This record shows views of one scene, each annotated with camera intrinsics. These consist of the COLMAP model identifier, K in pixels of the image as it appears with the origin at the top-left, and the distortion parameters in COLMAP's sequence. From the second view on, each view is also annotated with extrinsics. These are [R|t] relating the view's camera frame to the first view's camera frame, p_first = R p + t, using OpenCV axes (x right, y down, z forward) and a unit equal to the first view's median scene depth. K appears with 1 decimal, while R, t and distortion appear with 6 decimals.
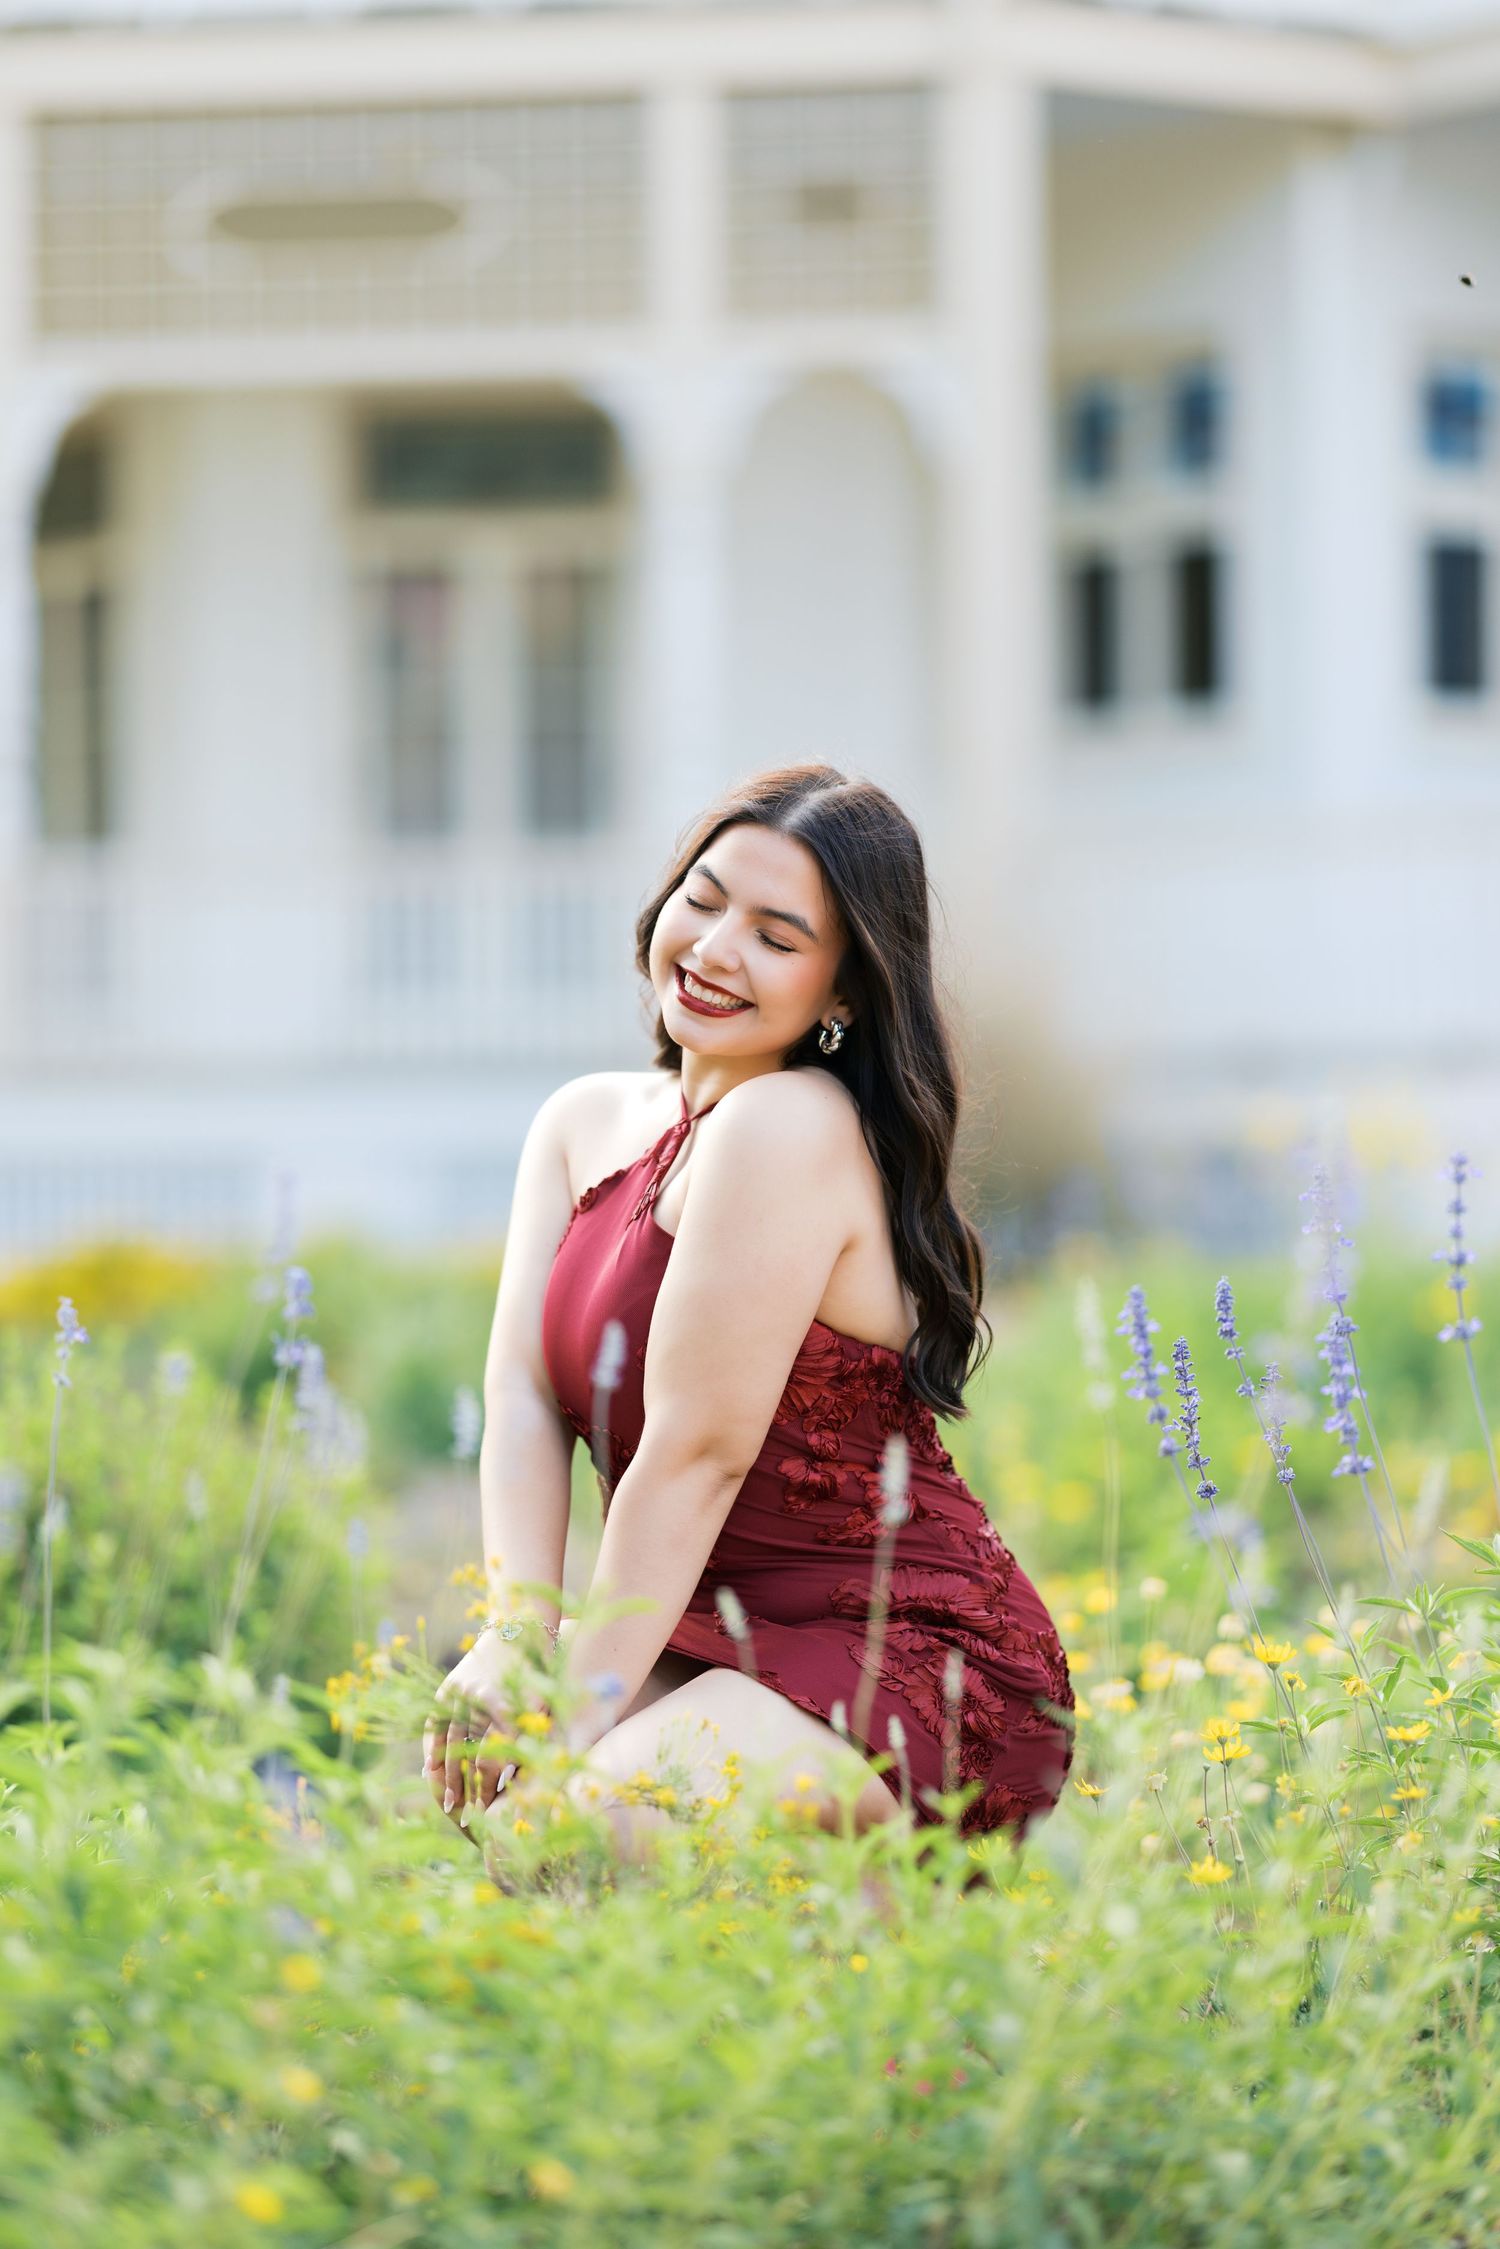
lens RADIAL K [[5386.1, 0, 793.2], [0, 5386.1, 1120.0], [0, 0, 1]] dist [-0.055976, 0.162348]
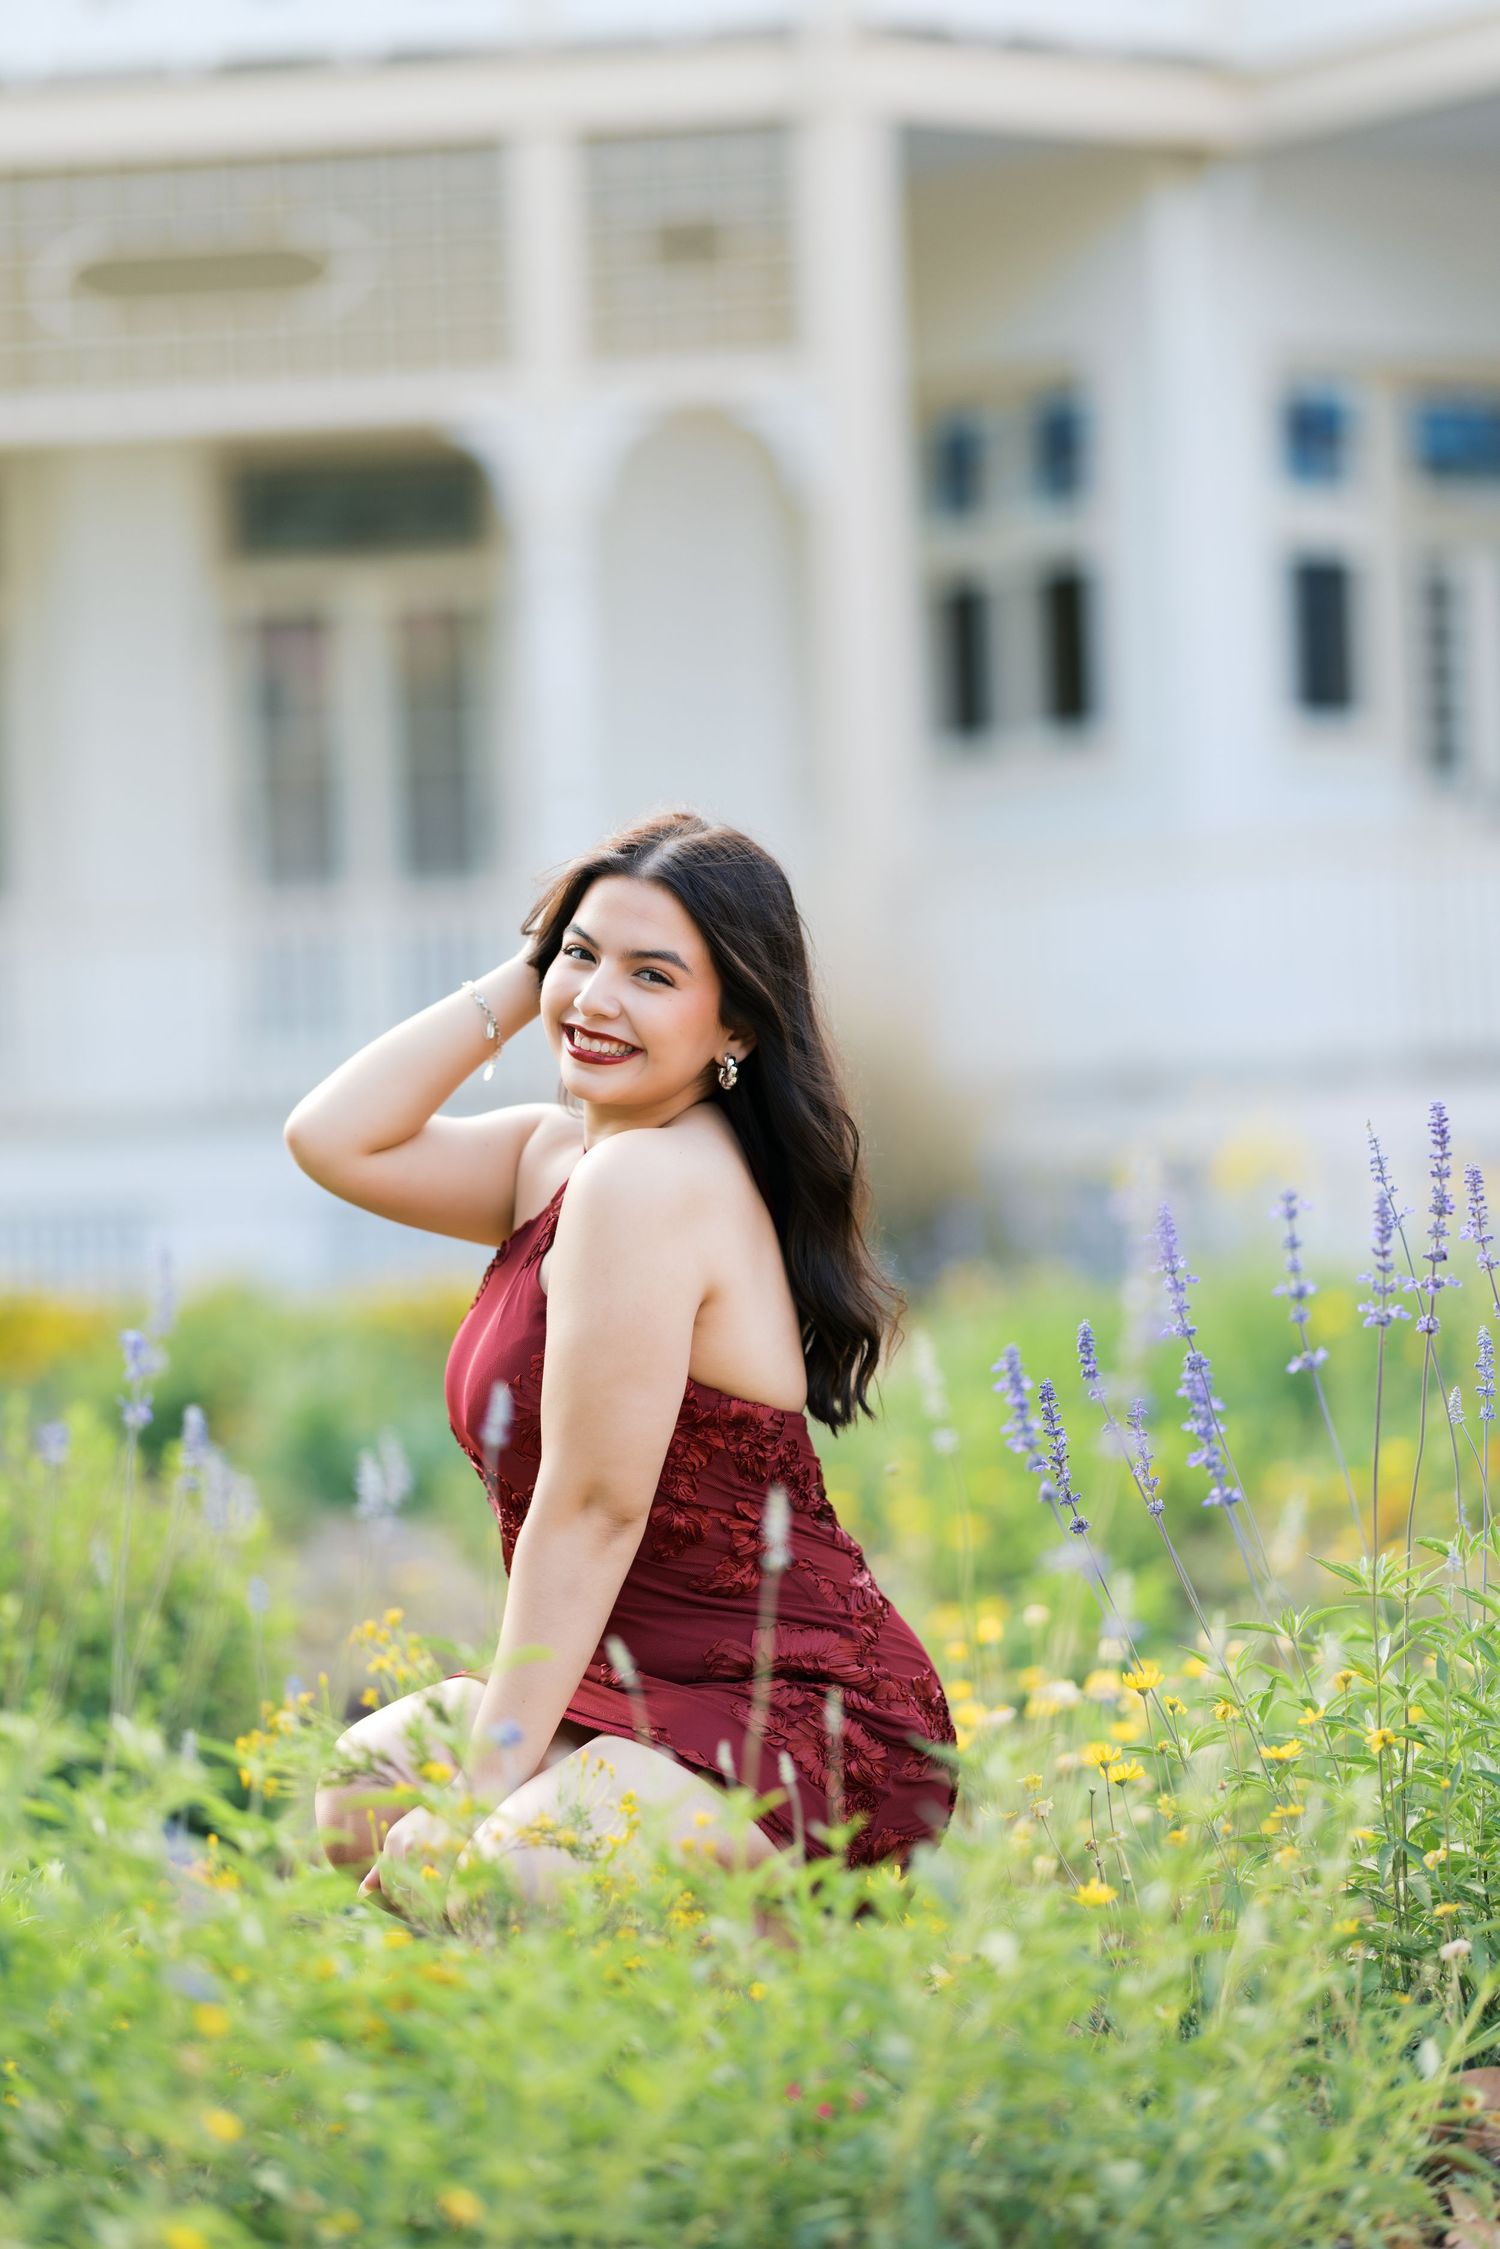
lens RADIAL K [[5381.1, 0, 748.8], [0, 5381.1, 1085.9], [0, 0, 1]] dist [-0.036051, -0.217273]
pose [[0.999426, -0.031541, 0.012358, 0.002763], [0.031680, 0.999435, -0.011260, -0.005252], [-0.011996, 0.011645, 0.999860, -0.031914]]
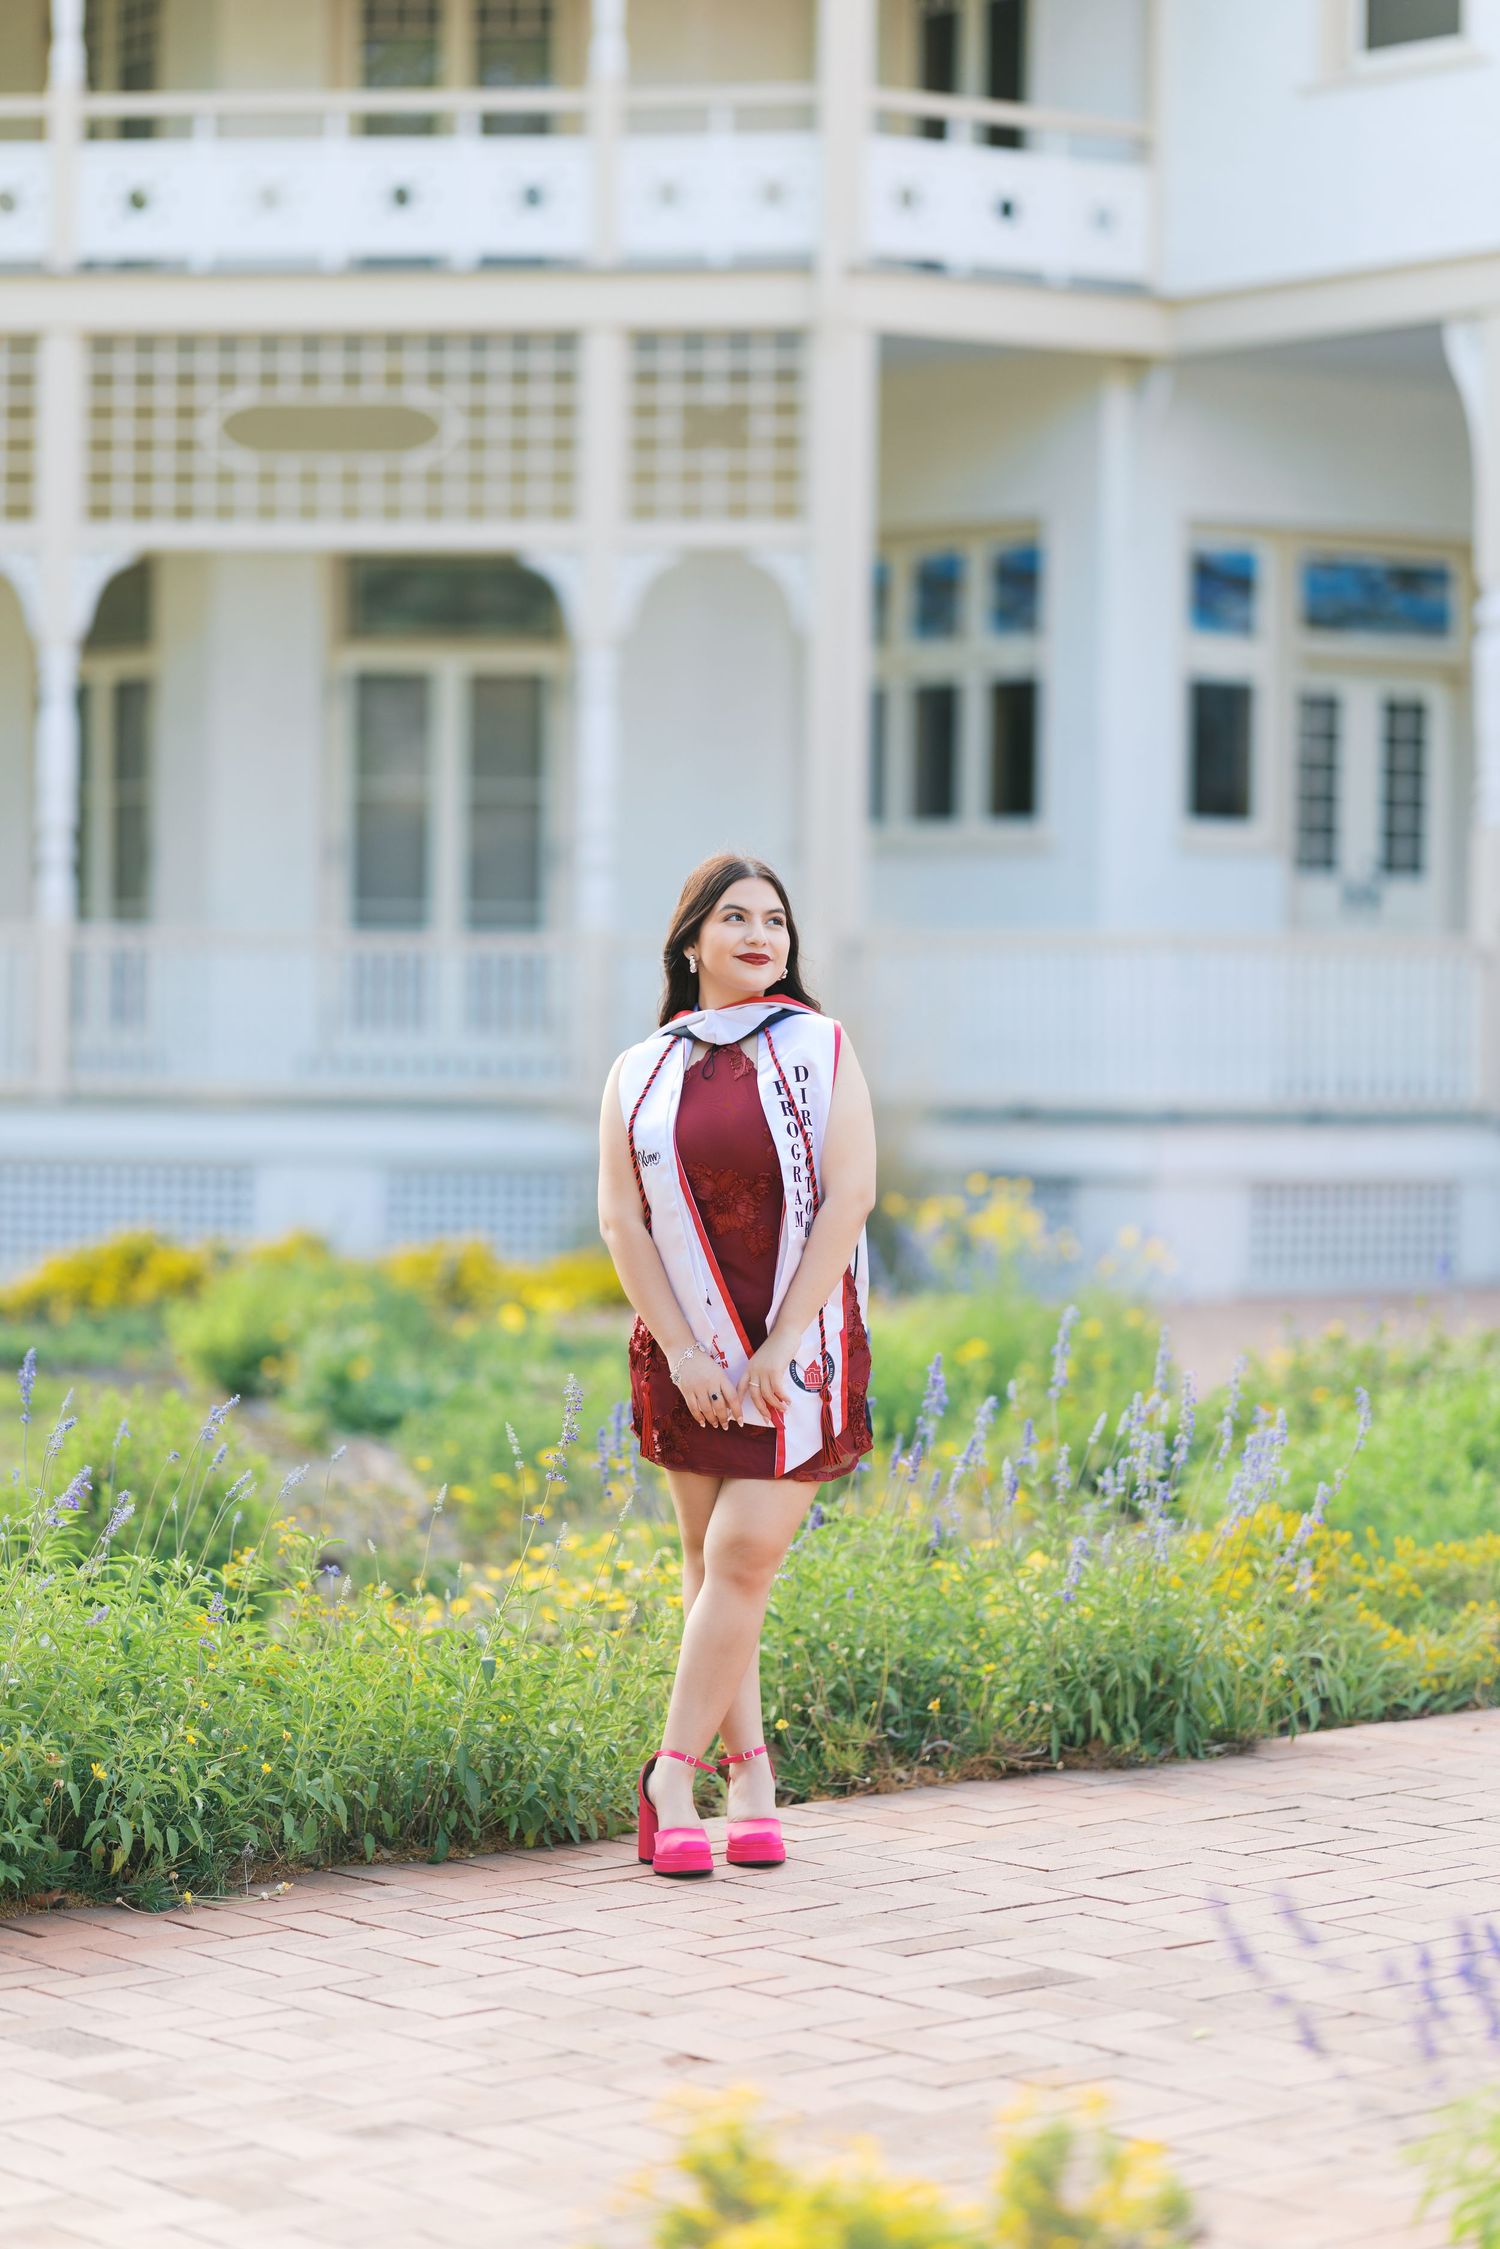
lens RADIAL K [[5381.1, 0, 748.8], [0, 5381.1, 1085.9], [0, 0, 1]] dist [-0.036051, -0.217273]
pose [[0.999746, 0.018023, -0.013499, 0.188417], [-0.017891, 0.999792, 0.009841, -0.148393], [0.013674, -0.009597, 0.999860, -1.497796]]
